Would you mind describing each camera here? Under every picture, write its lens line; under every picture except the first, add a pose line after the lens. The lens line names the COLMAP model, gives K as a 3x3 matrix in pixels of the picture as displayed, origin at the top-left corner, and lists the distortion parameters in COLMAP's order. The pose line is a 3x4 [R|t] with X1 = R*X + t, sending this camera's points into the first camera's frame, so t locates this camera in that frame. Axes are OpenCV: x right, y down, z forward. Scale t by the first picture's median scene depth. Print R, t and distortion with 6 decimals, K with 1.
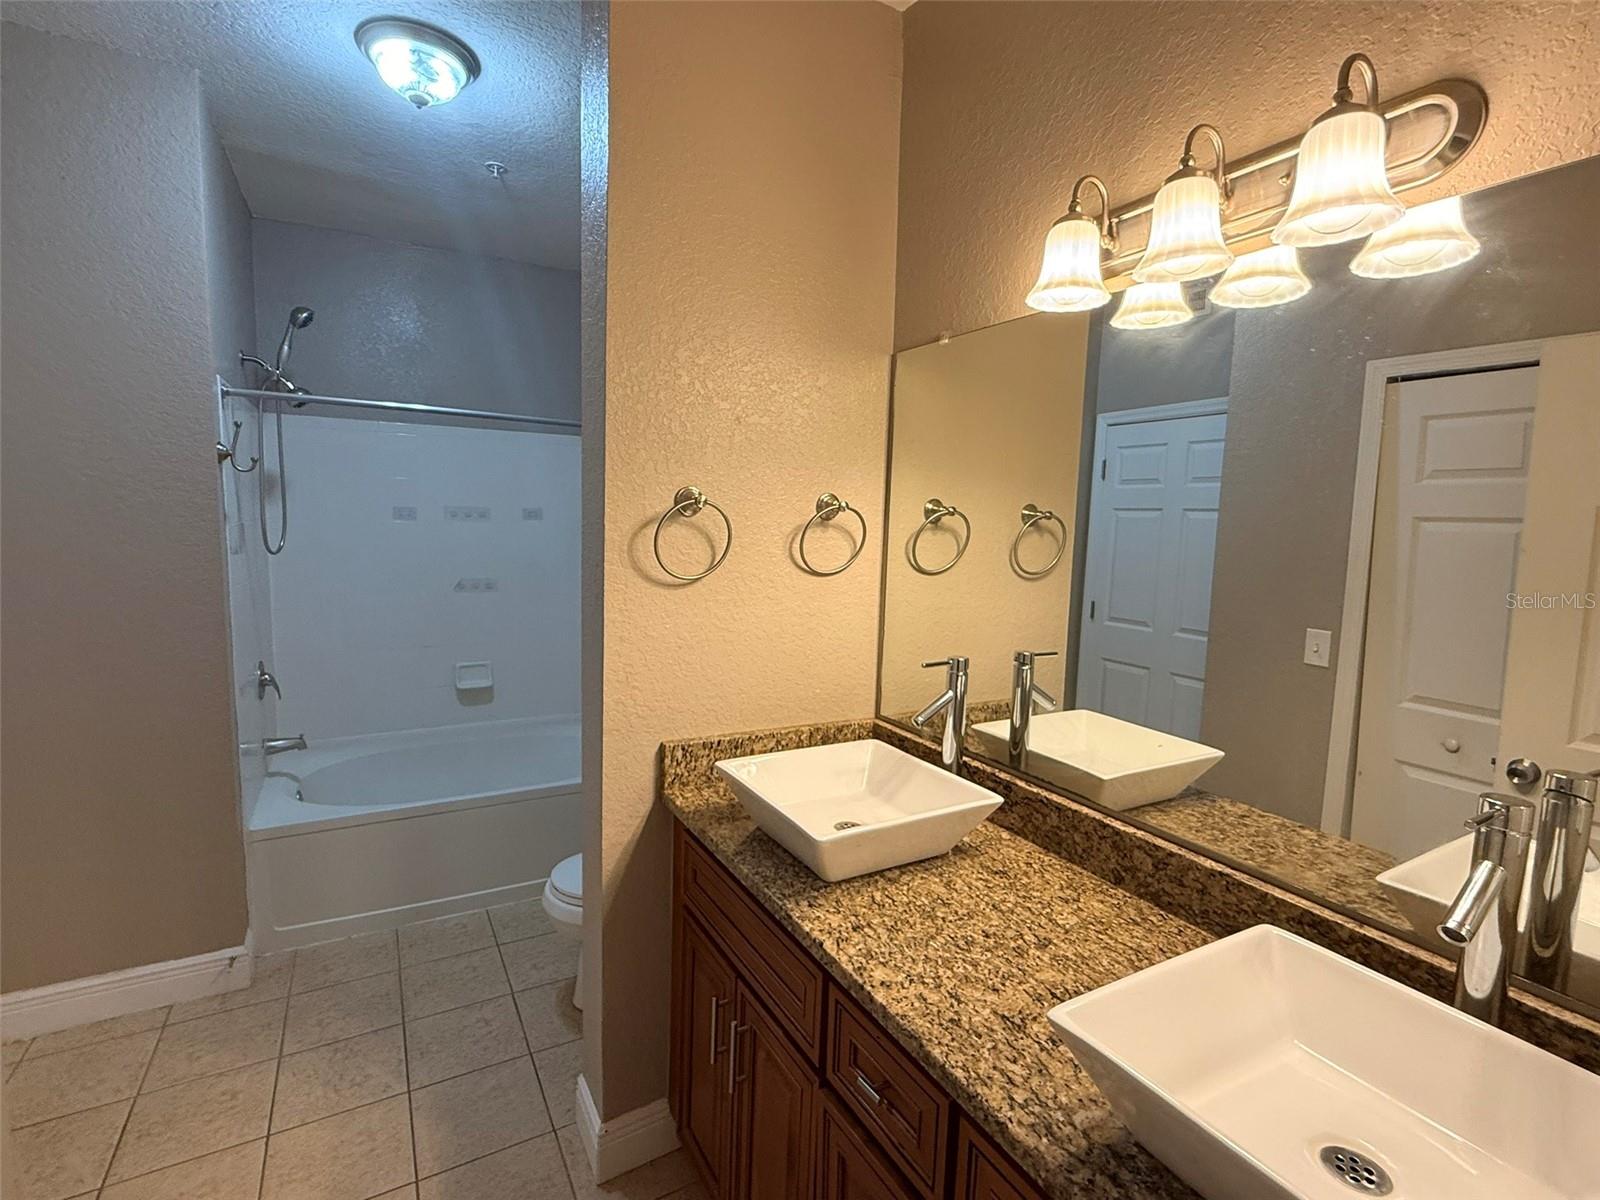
lens RADIAL K [[754.1, 0, 796.7], [0, 754.1, 600.6], [0, 0, 1]] dist [-0.000089, -0.000581]
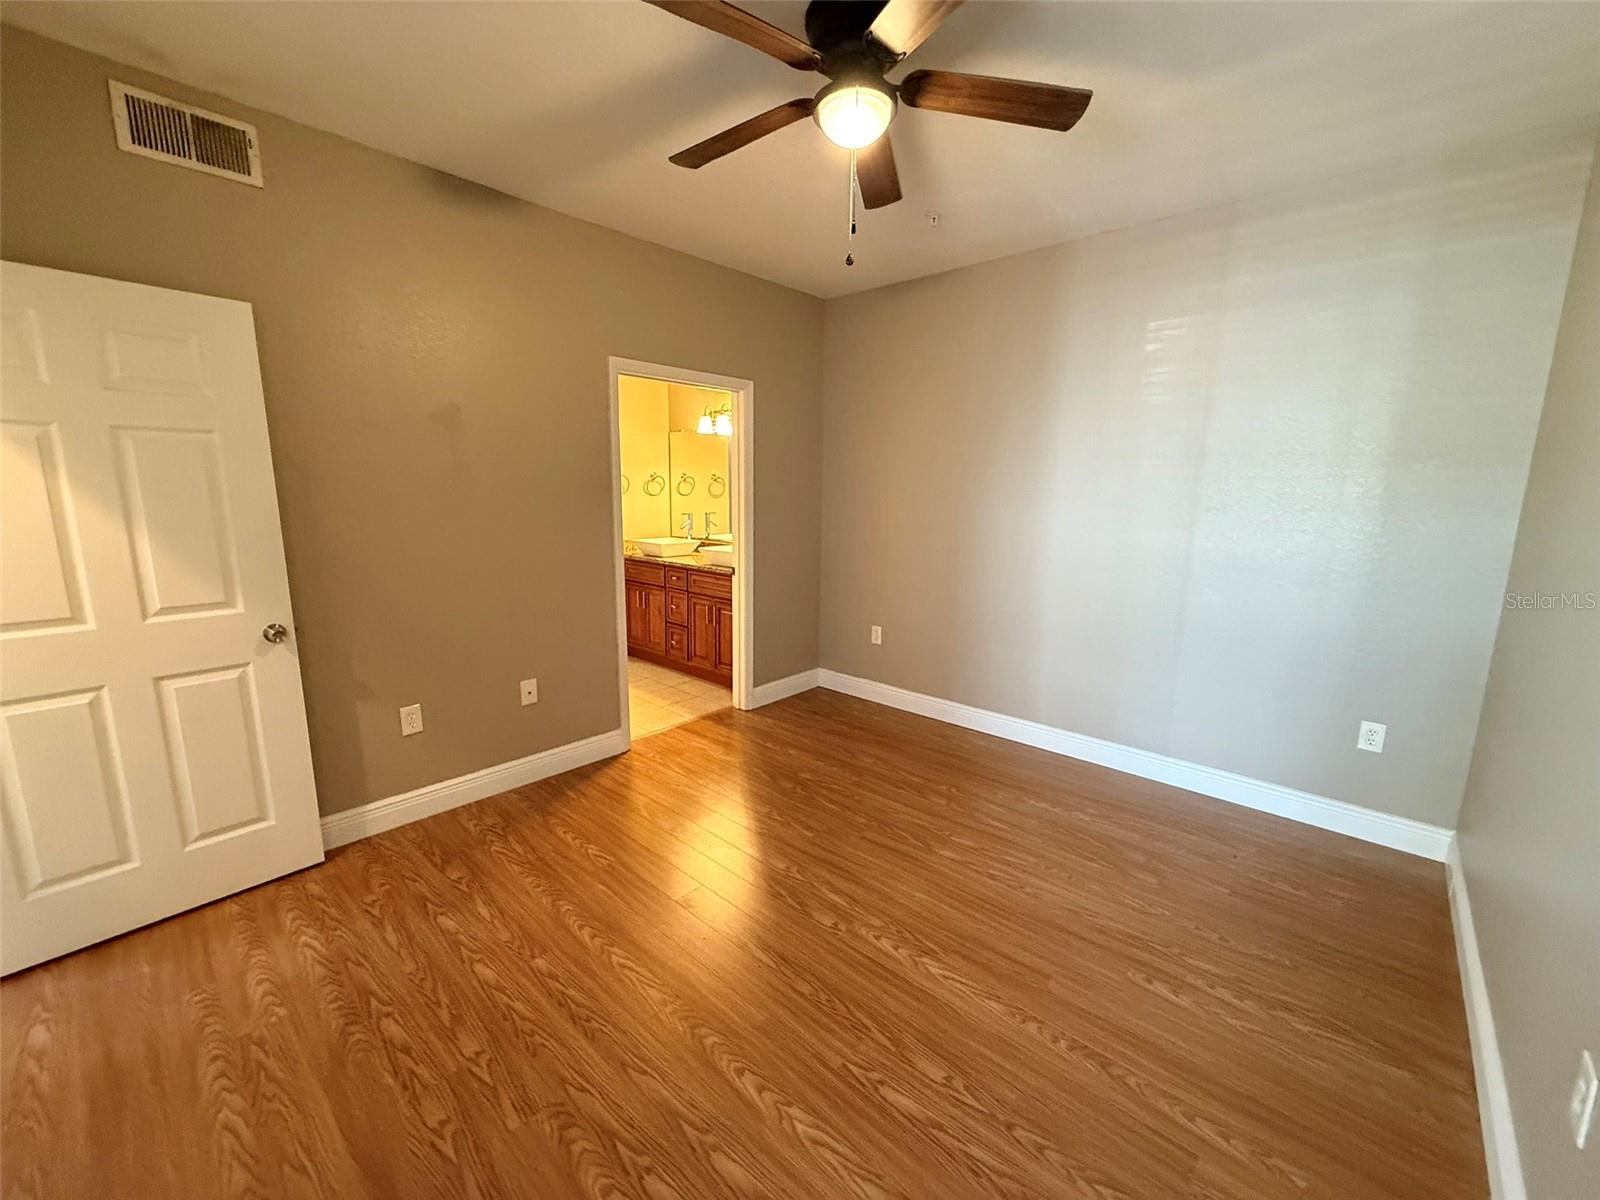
lens RADIAL K [[645.0, 0, 806.6], [0, 645.0, 601.7], [0, 0, 1]] dist [0.000473, 0.000003]
pose [[0.949071, -0.073907, 0.306272, -0.255200], [0.047936, 0.994653, 0.091477, 0.227532], [-0.311395, -0.072137, 0.947539, -2.214117]]
